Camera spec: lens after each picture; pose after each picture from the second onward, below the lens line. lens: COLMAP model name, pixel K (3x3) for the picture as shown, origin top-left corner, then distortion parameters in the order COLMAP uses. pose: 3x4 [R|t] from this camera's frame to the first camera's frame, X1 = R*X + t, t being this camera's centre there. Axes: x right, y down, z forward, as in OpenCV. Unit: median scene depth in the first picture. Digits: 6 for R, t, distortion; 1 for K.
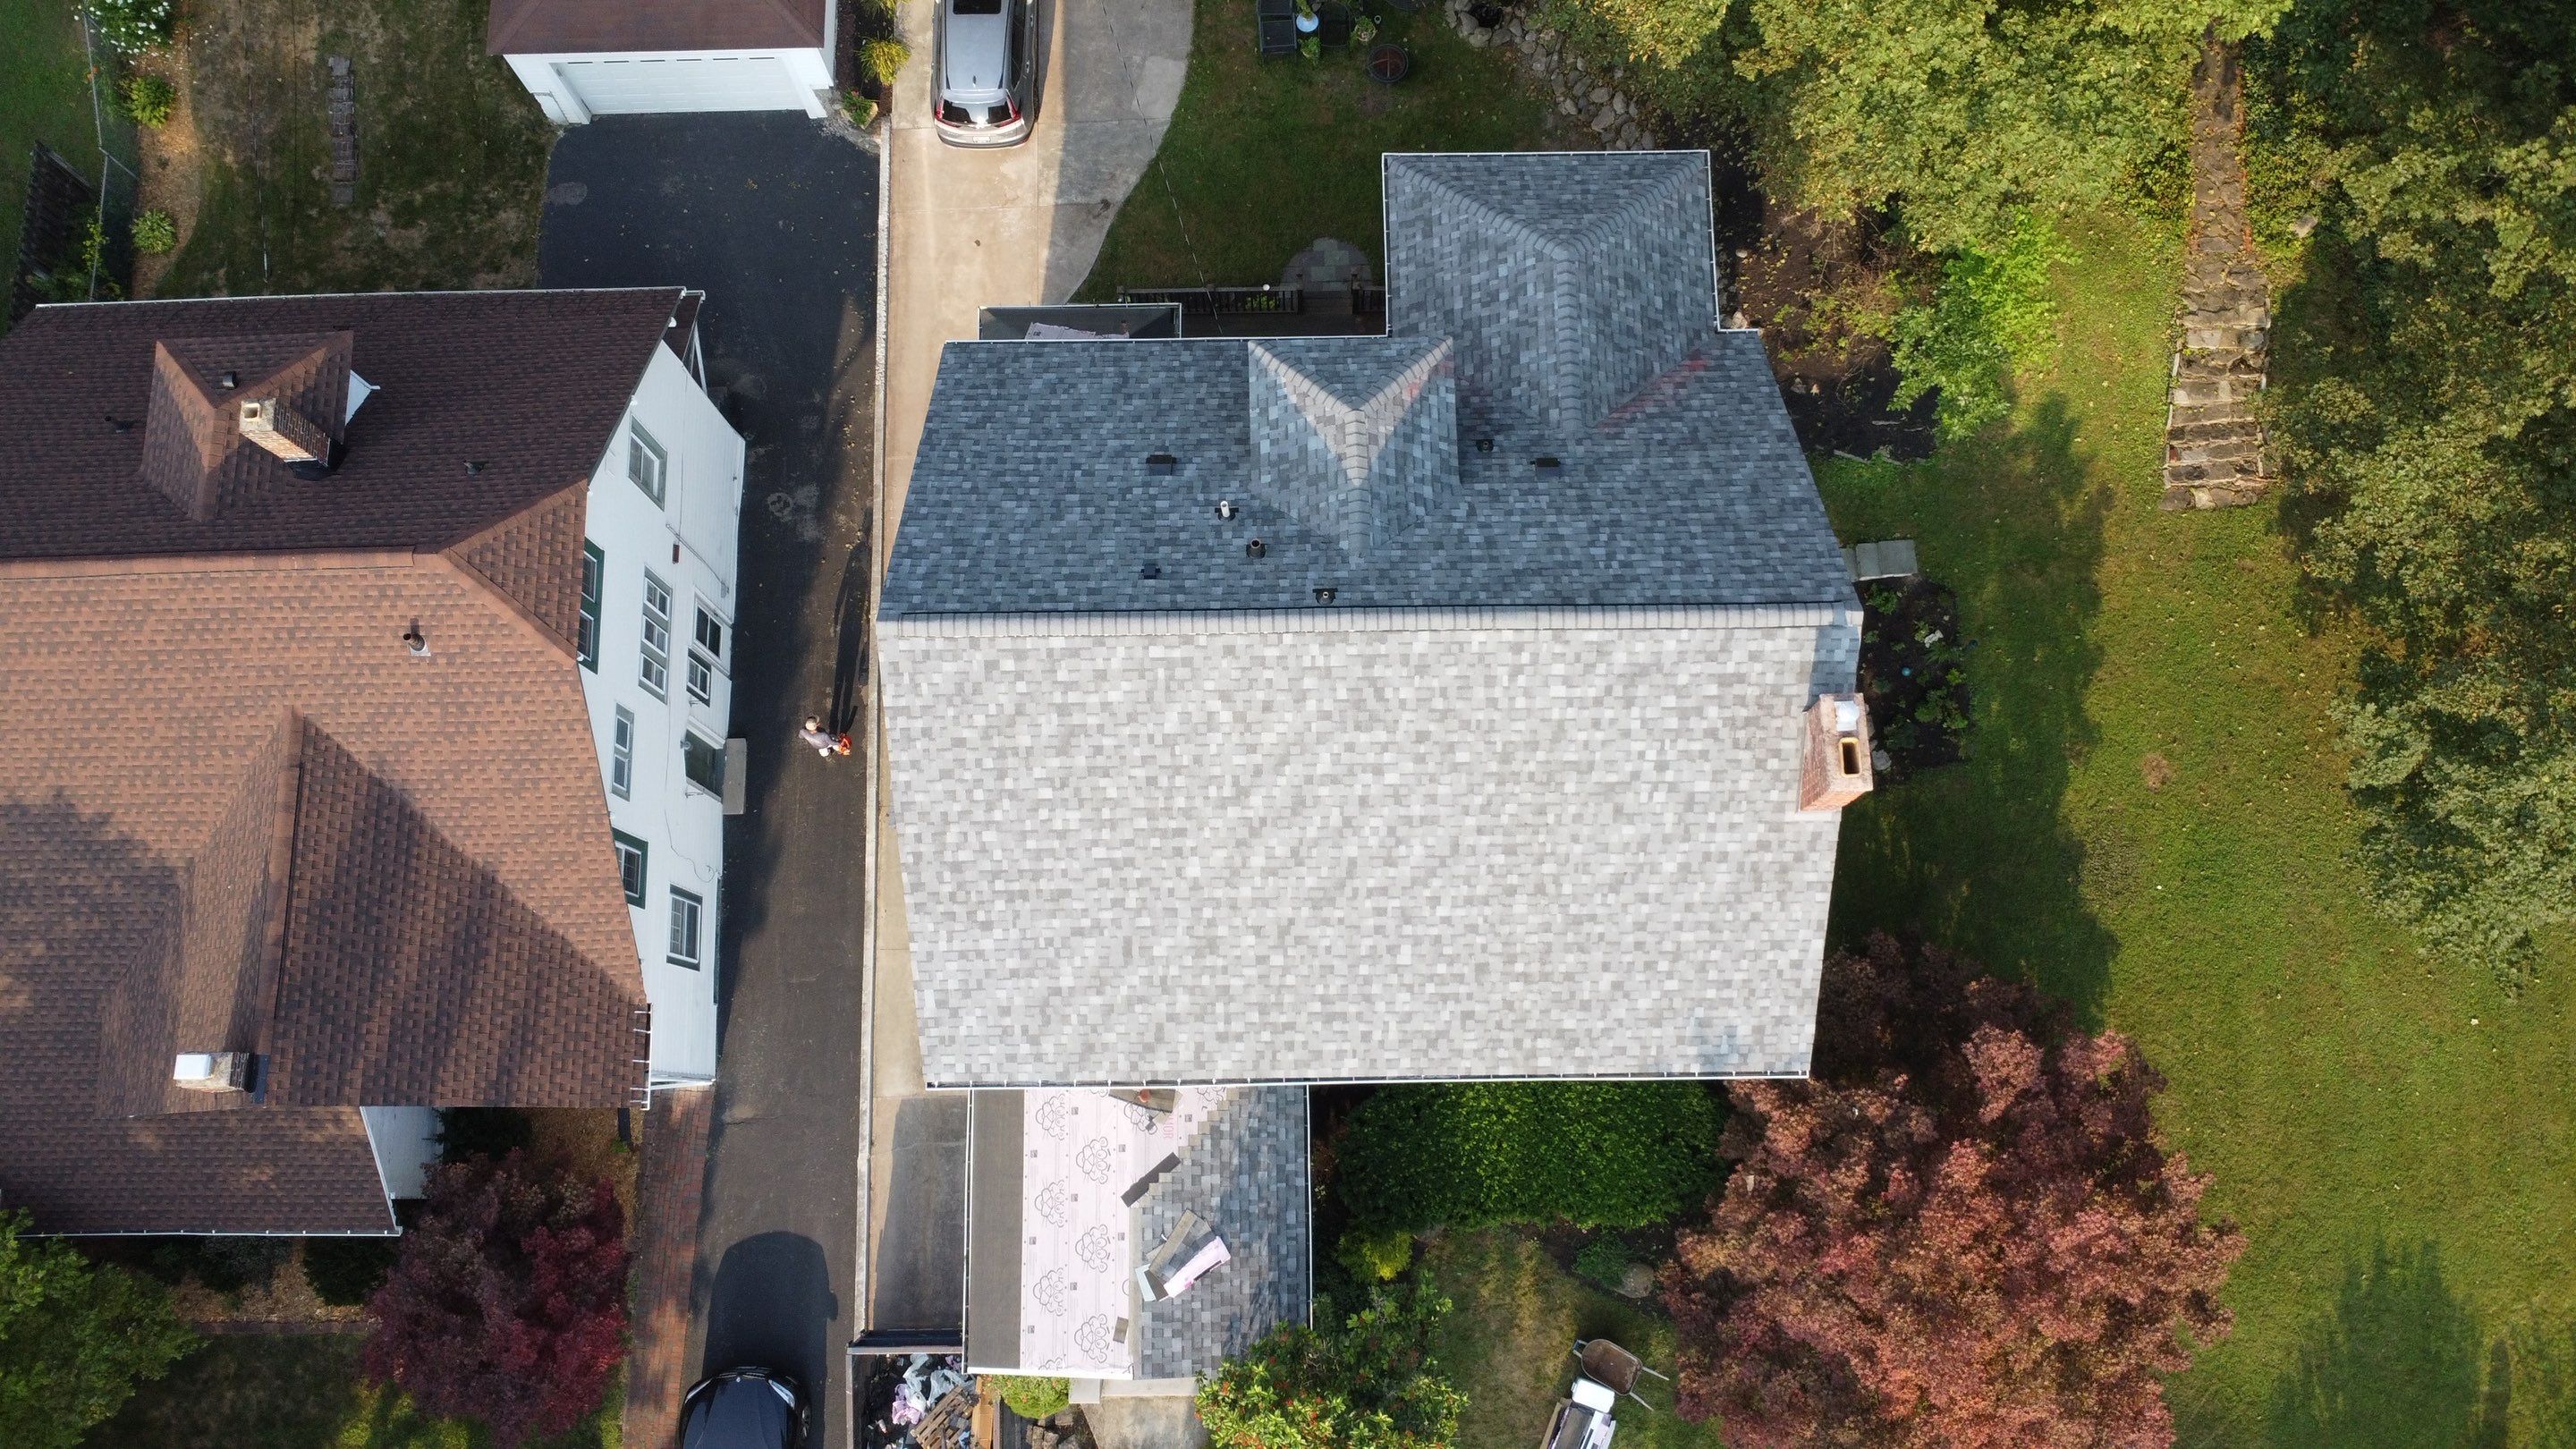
lens RADIAL K [[1869.1, 0, 1280.9], [0, 1869.1, 717.6], [0, 0, 1]] dist [-0.028606, -0.011001]
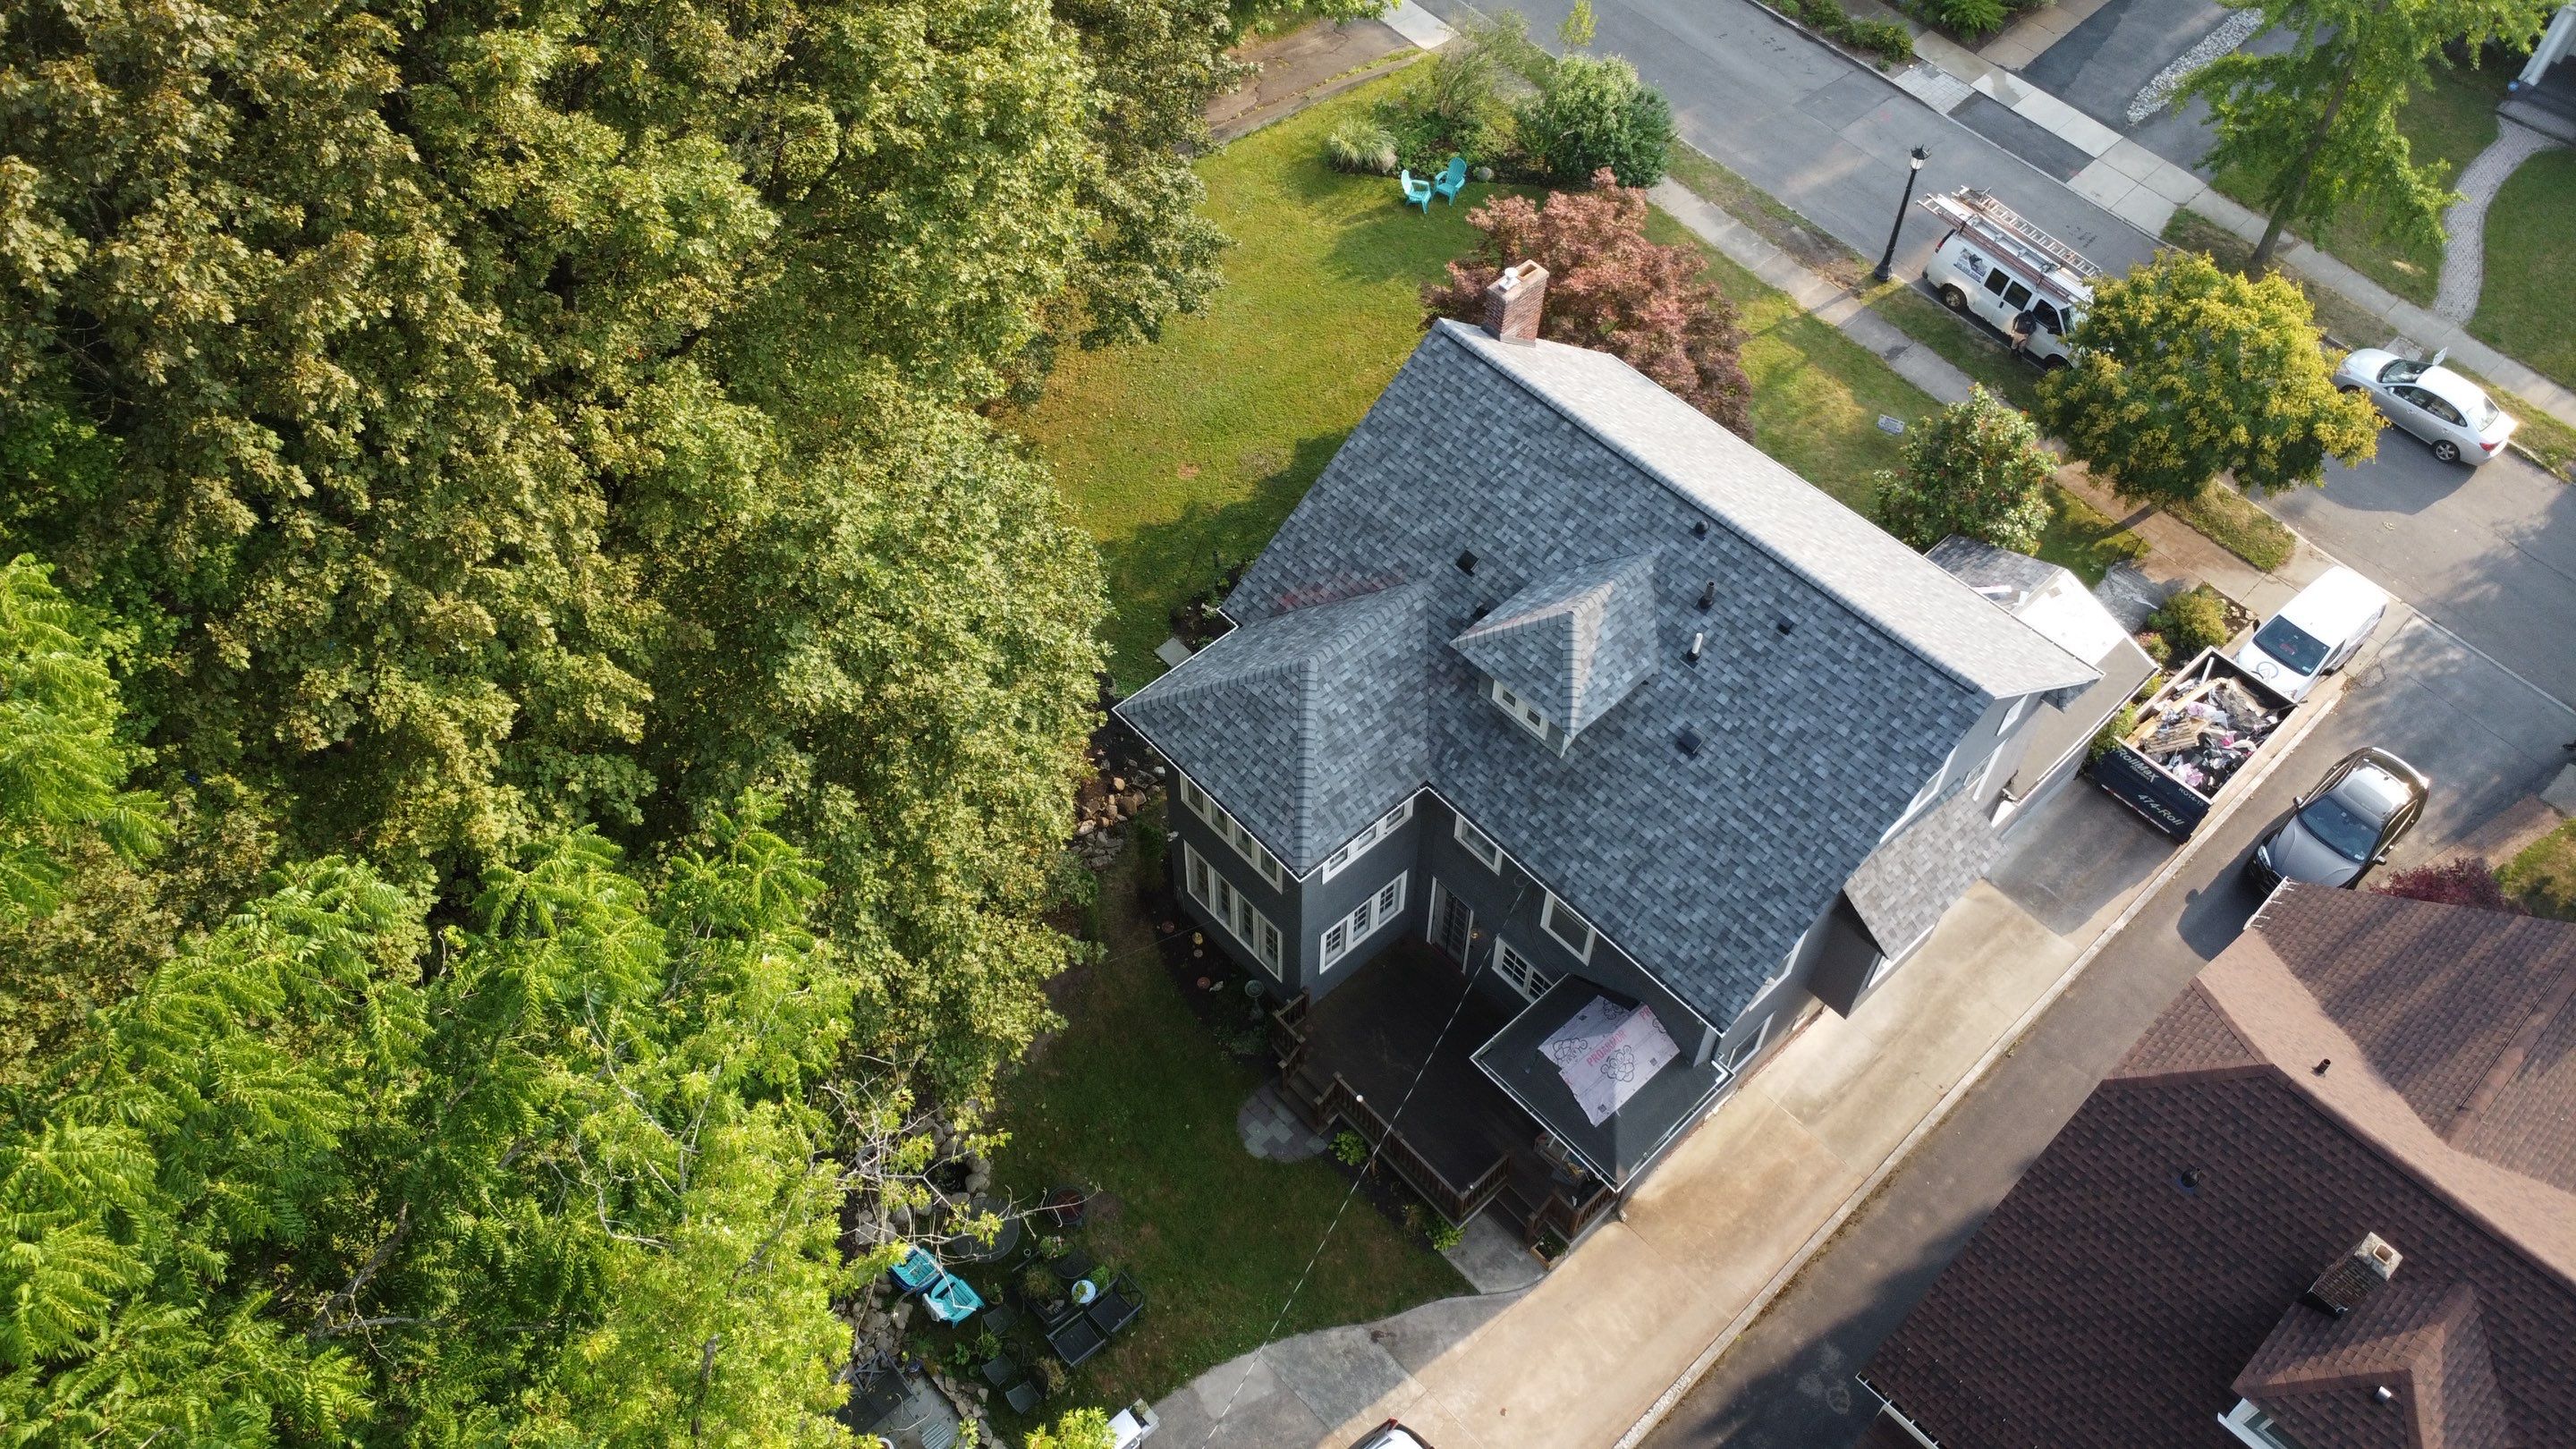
lens RADIAL K [[1869.1, 0, 1305.4], [0, 1869.1, 733.2], [0, 0, 1]] dist [-0.028606, -0.011001]
pose [[-0.664631, -0.586961, 0.462323, -0.458675], [0.729406, -0.375574, 0.571761, -1.018474], [-0.161965, 0.717231, 0.677752, 0.226161]]
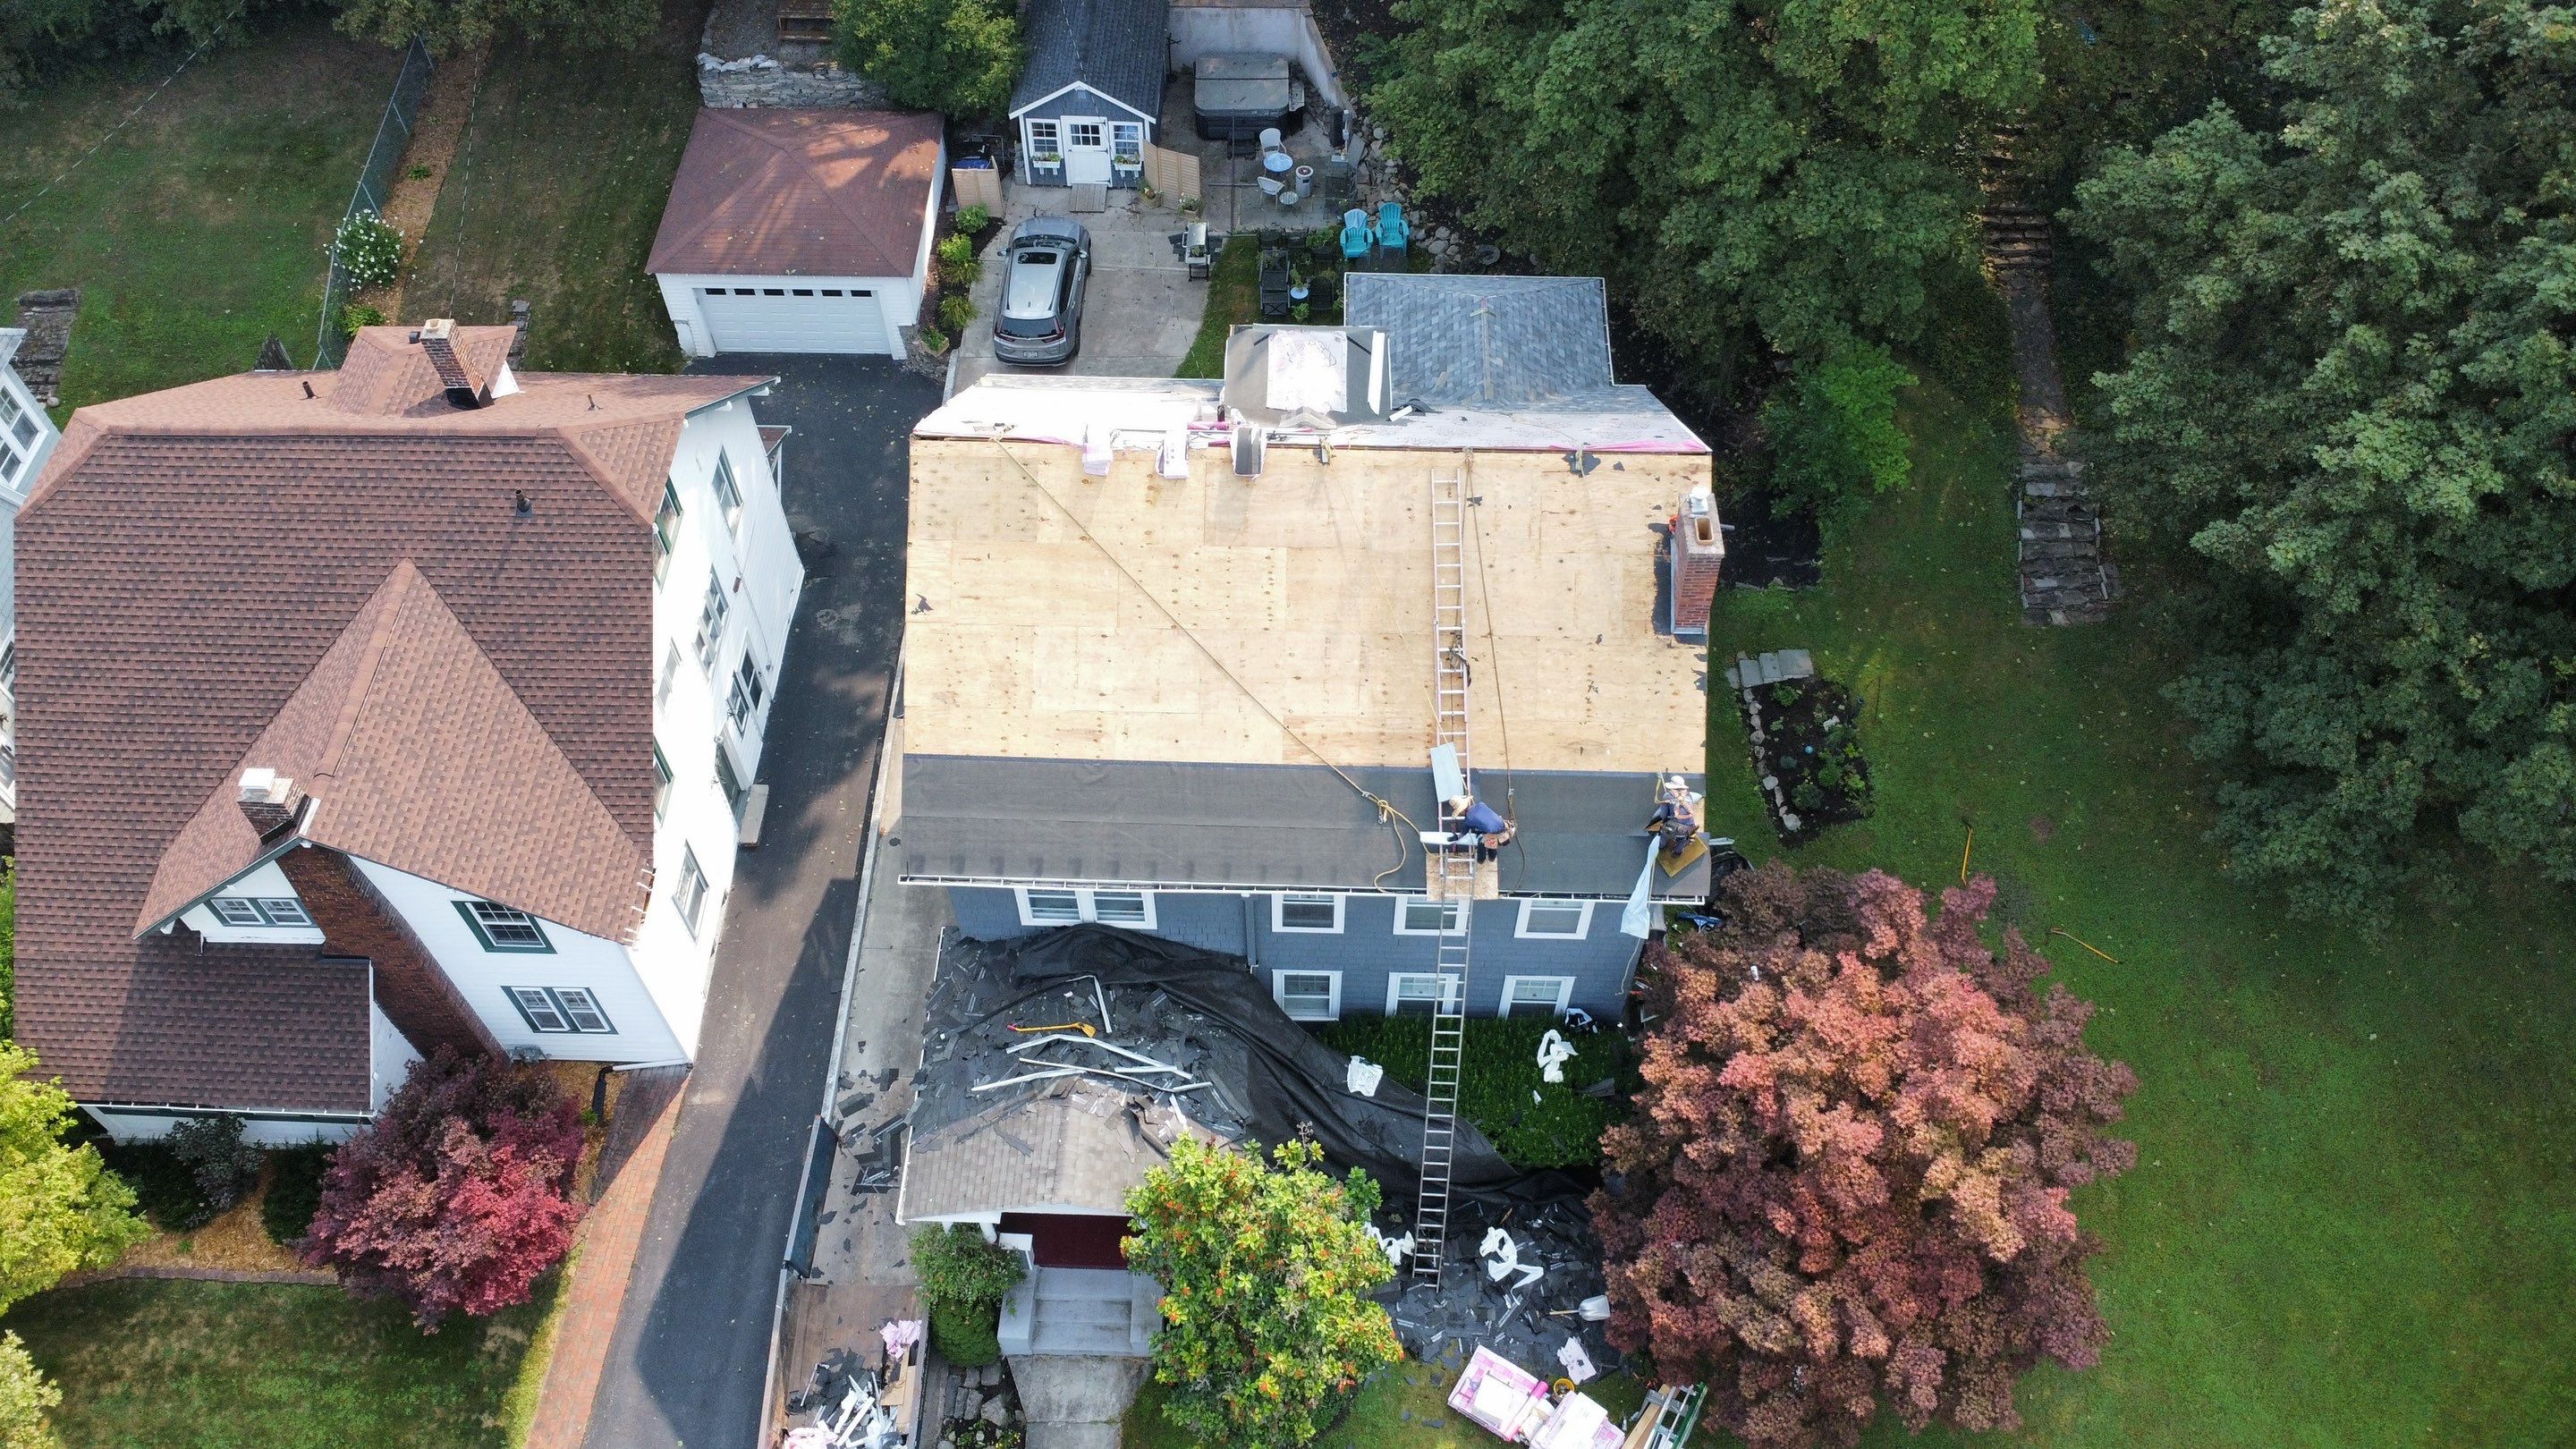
lens RADIAL K [[1869.1, 0, 1284.5], [0, 1869.1, 718.6], [0, 0, 1]] dist [-0.028606, -0.011001]
pose [[0.999156, 0.035140, -0.021287, 0.058305], [-0.040721, 0.915826, -0.399505, 0.552829], [0.005457, 0.400034, 0.916484, -0.046780]]
